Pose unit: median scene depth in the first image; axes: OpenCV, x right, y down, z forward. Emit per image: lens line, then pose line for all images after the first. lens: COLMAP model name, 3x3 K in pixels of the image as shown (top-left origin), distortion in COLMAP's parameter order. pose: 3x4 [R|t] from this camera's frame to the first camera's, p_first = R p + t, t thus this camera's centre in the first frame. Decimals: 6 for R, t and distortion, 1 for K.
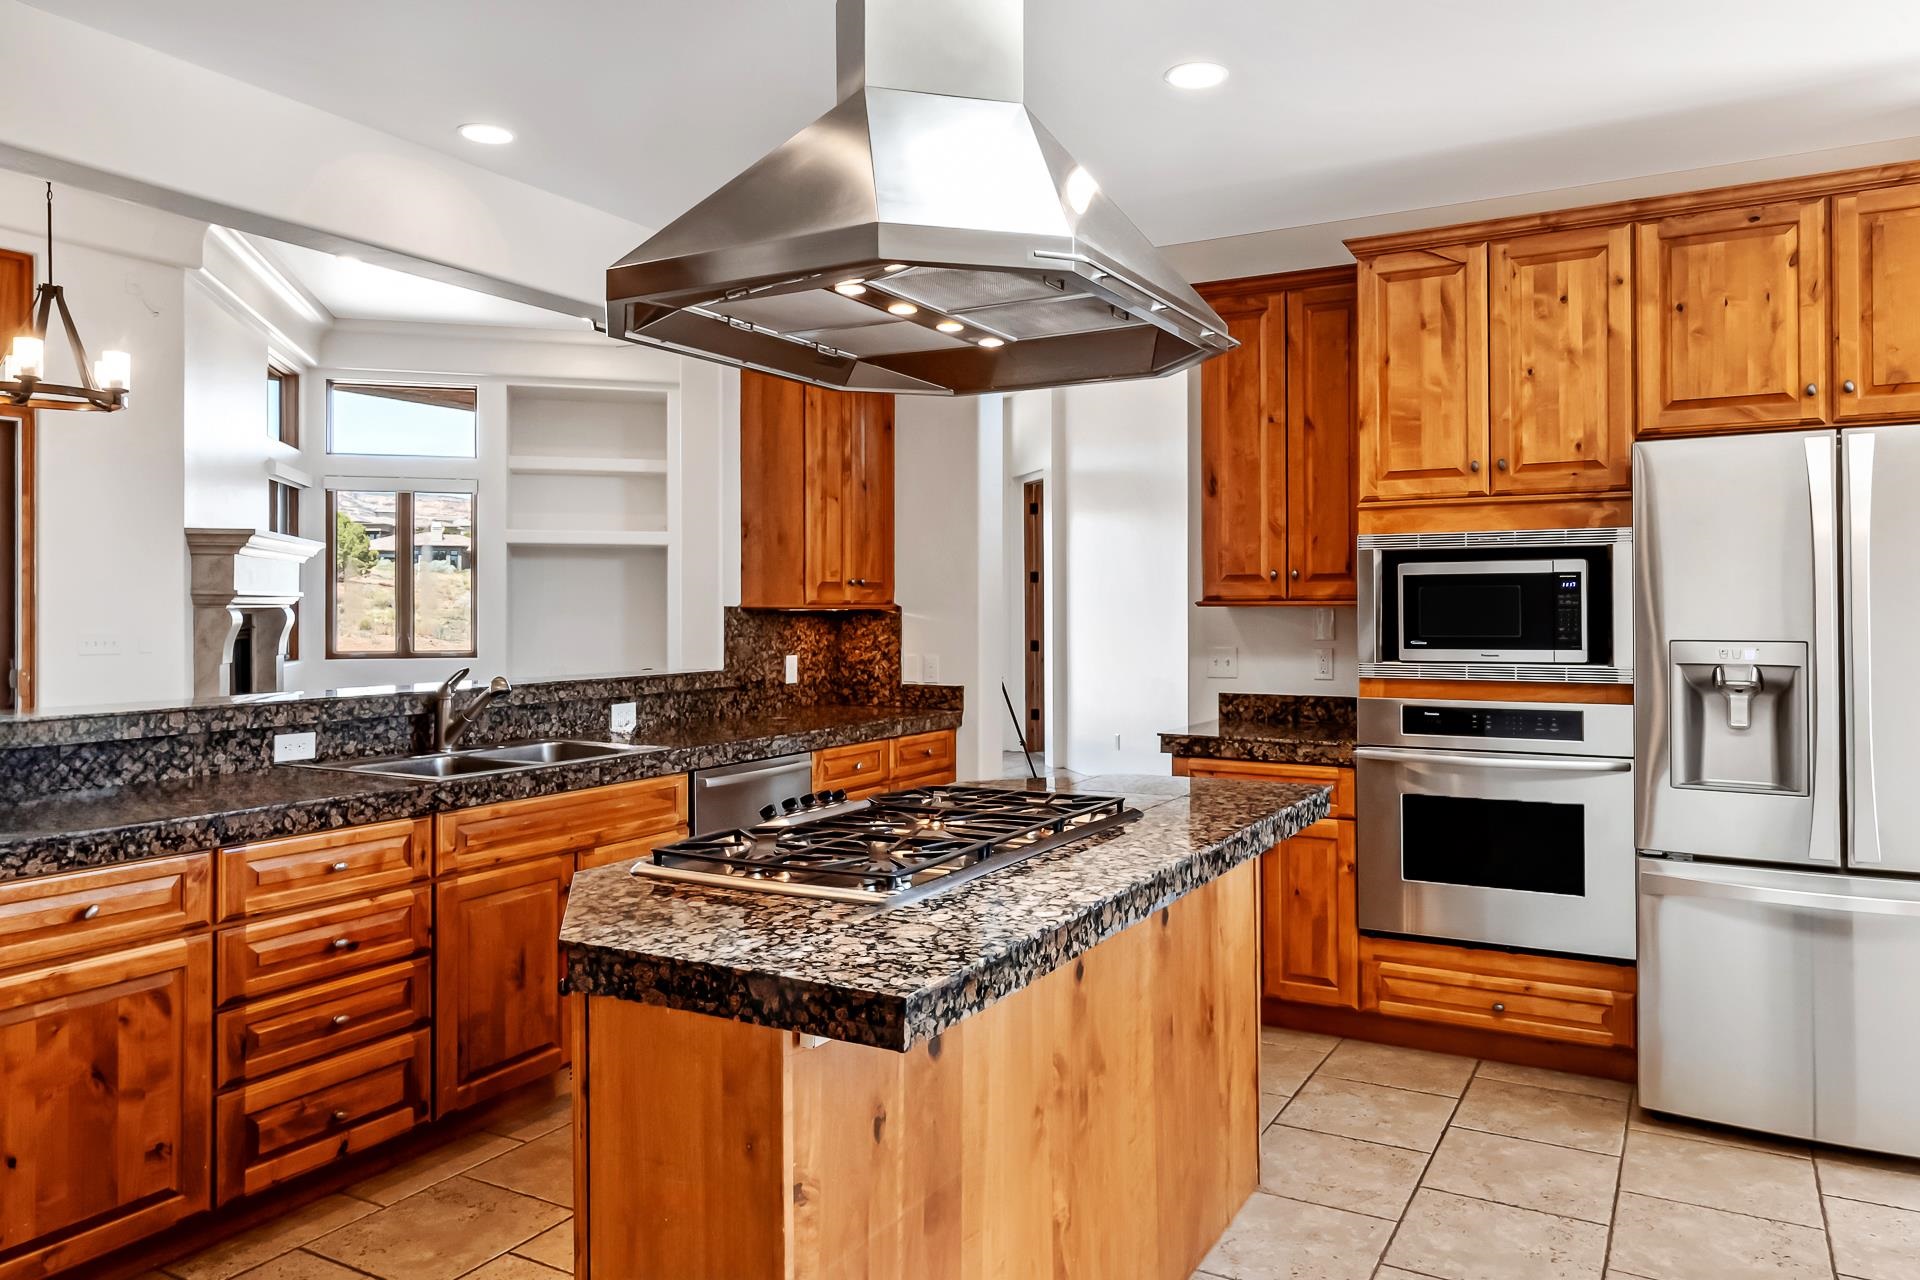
lens RADIAL K [[1296.5, 0, 1011.4], [0, 1296.5, 600.1], [0, 0, 1]] dist [-0.002811, 0.001192]
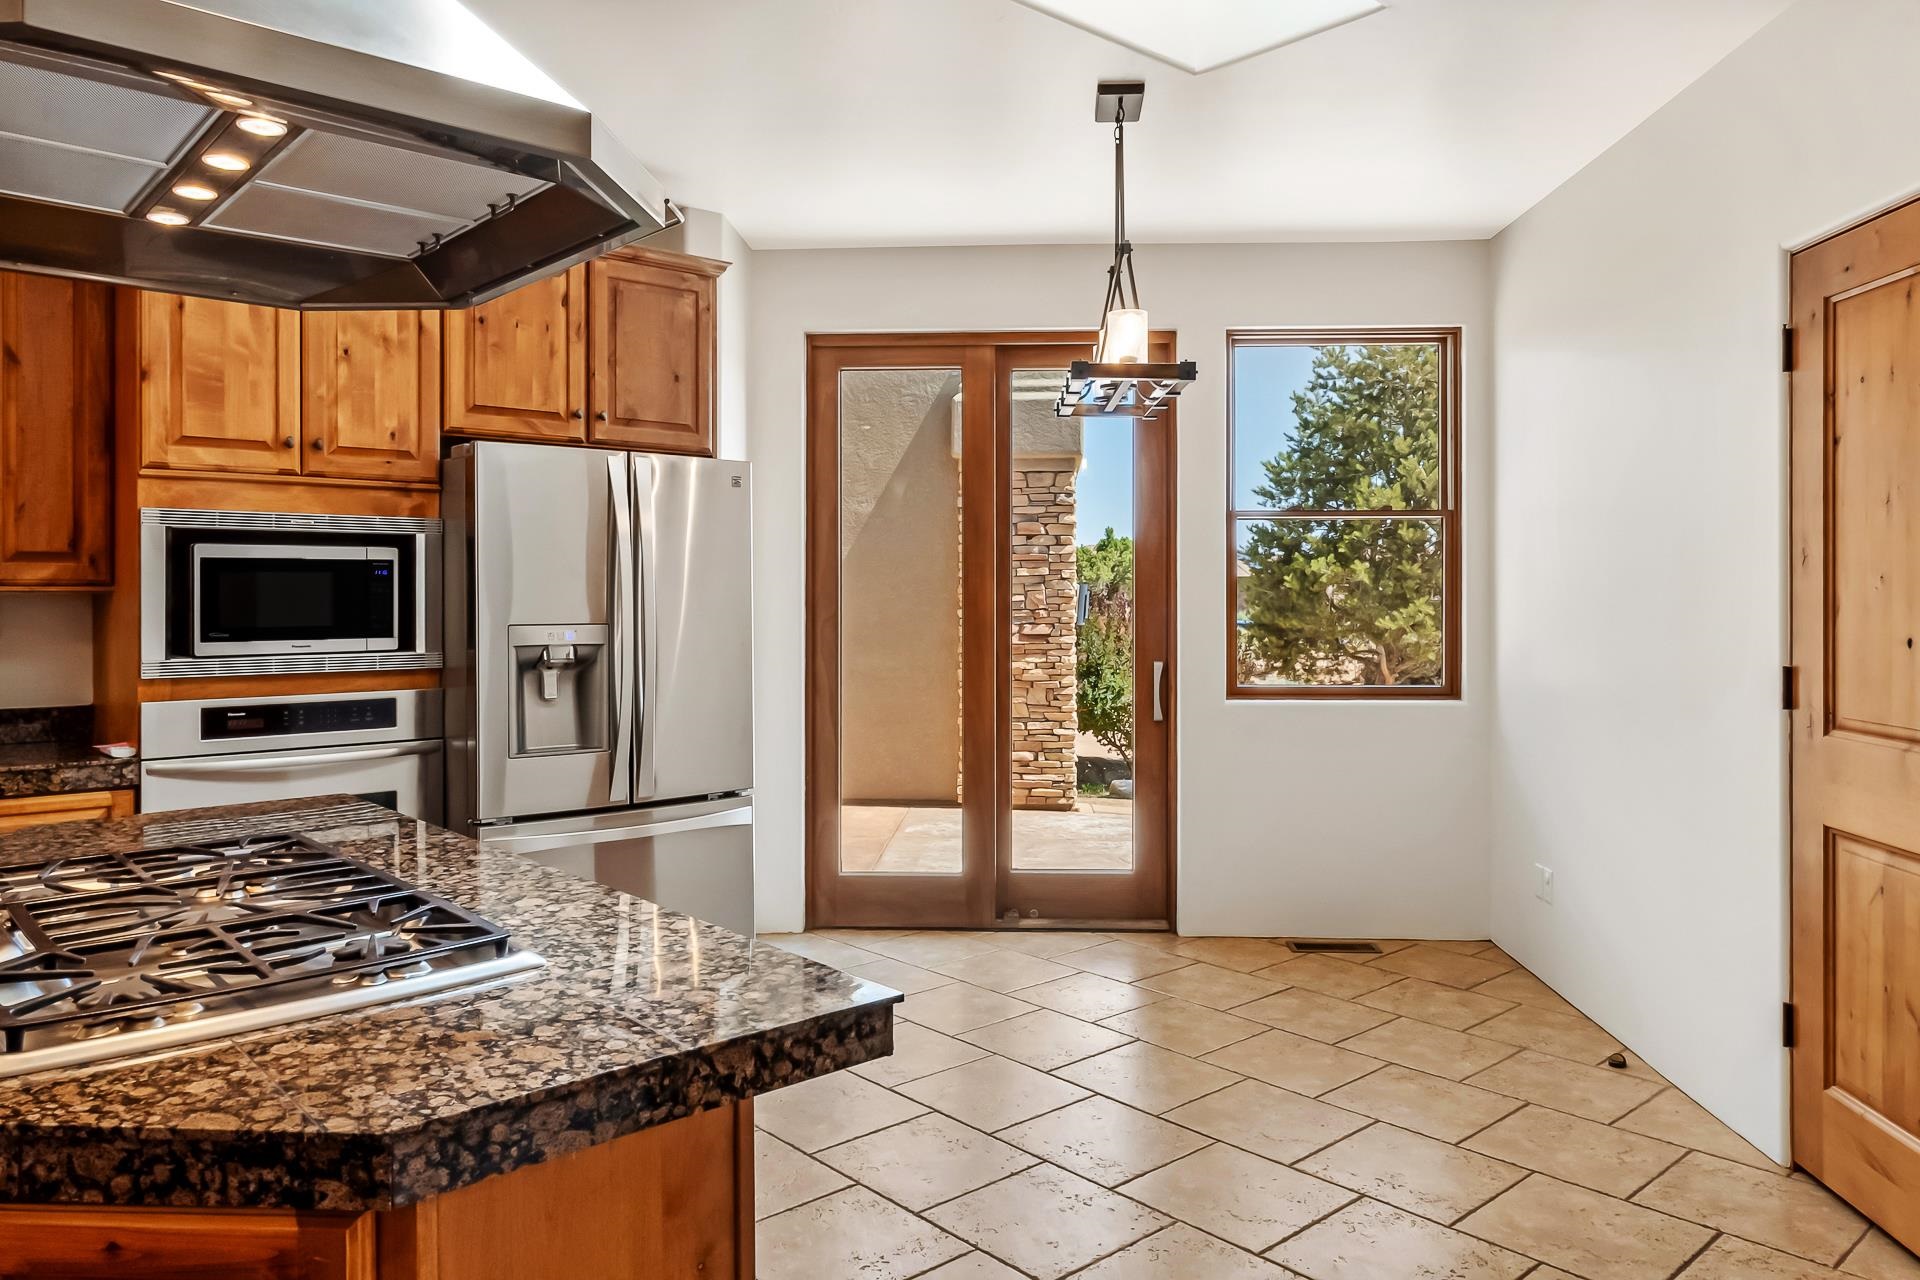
lens RADIAL K [[1296.5, 0, 985.7], [0, 1296.5, 602.1], [0, 0, 1]] dist [-0.002811, 0.001192]
pose [[0.326132, -0.002325, 0.945321, -0.366758], [-0.006536, 0.999968, 0.004714, 0.003342], [-0.945302, -0.007716, 0.326107, 0.236187]]
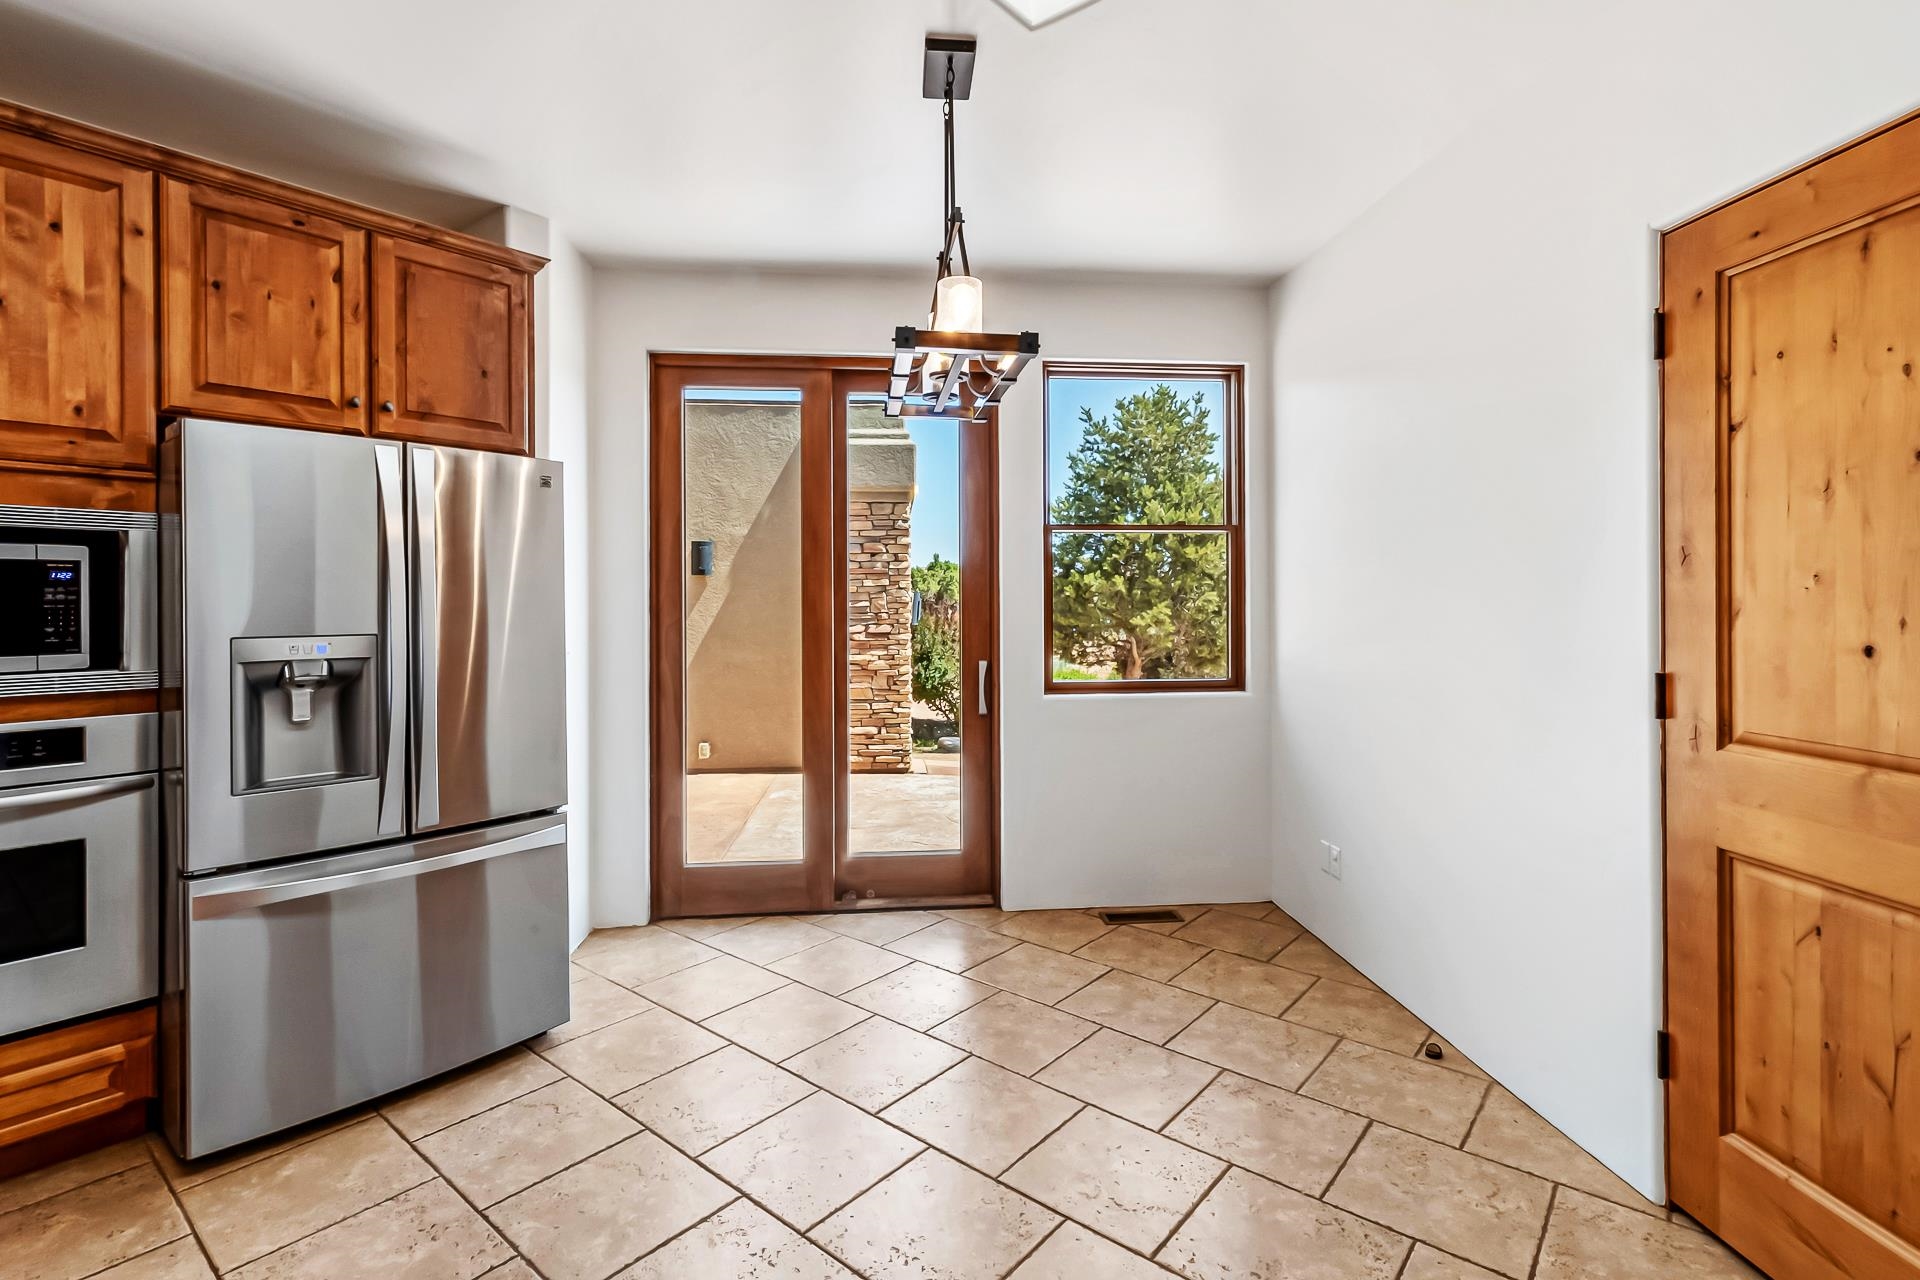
lens RADIAL K [[899.5, 0, 972.5], [0, 899.5, 603.2], [0, 0, 1]] dist [0.001095, 0.000382]
pose [[0.195529, -0.000070, 0.980698, -0.018930], [-0.002568, 0.999997, 0.000583, 0.003956], [-0.980695, -0.002633, 0.195528, 0.323090]]
